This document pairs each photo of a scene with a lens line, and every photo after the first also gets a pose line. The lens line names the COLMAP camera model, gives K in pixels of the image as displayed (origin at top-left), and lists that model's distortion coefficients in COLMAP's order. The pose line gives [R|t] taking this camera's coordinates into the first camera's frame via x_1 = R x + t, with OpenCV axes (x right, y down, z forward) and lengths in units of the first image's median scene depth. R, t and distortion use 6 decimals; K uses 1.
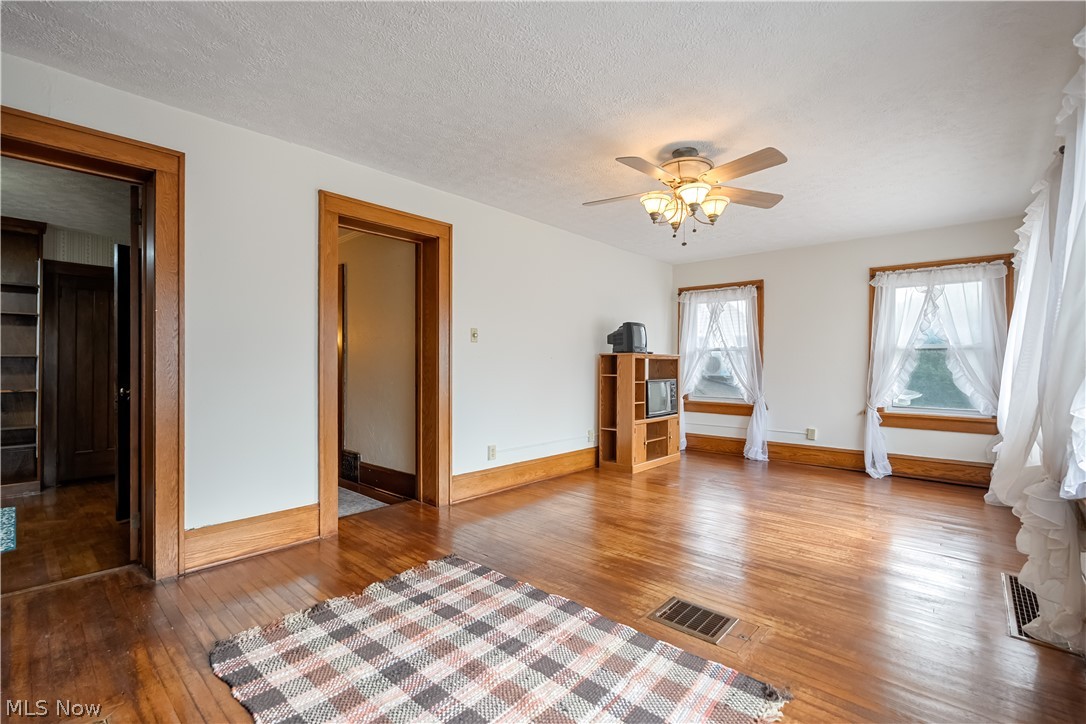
lens RADIAL K [[480.8, 0, 543.6], [0, 480.8, 364.0], [0, 0, 1]] dist [0.001135, 0.000152]
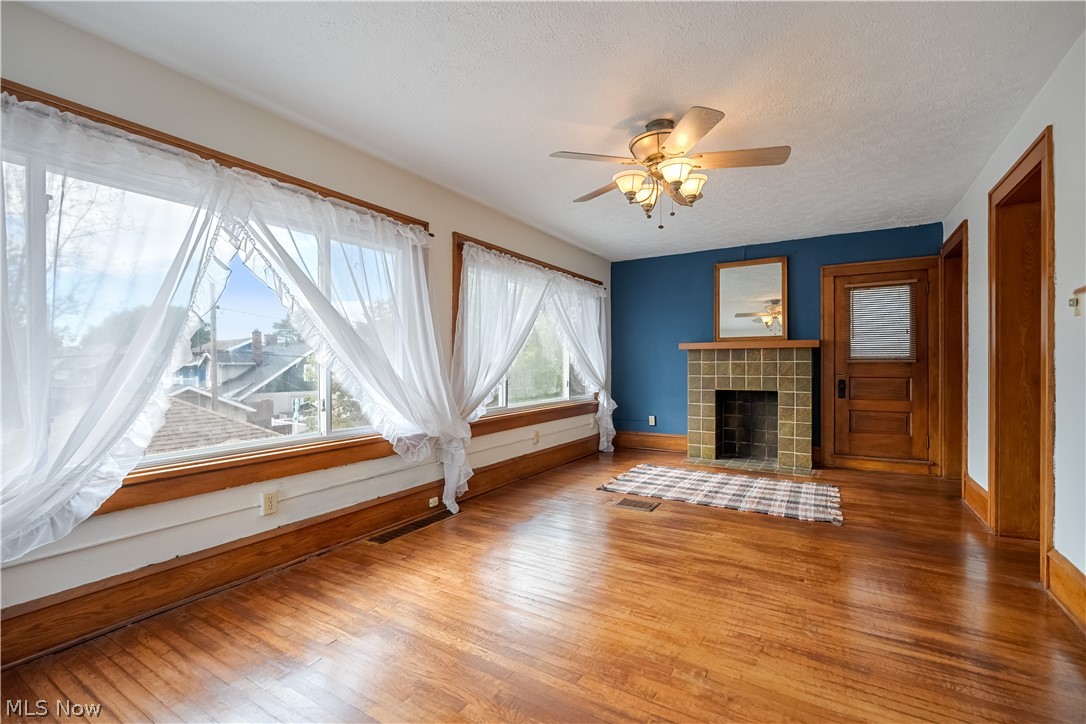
lens RADIAL K [[480.8, 0, 541.4], [0, 480.8, 364.0], [0, 0, 1]] dist [0.001135, 0.000152]
pose [[-0.983132, -0.000289, -0.182899, 0.792065], [0.000498, 0.999991, -0.004256, 0.015826], [0.182898, -0.004275, -0.983123, 2.169187]]
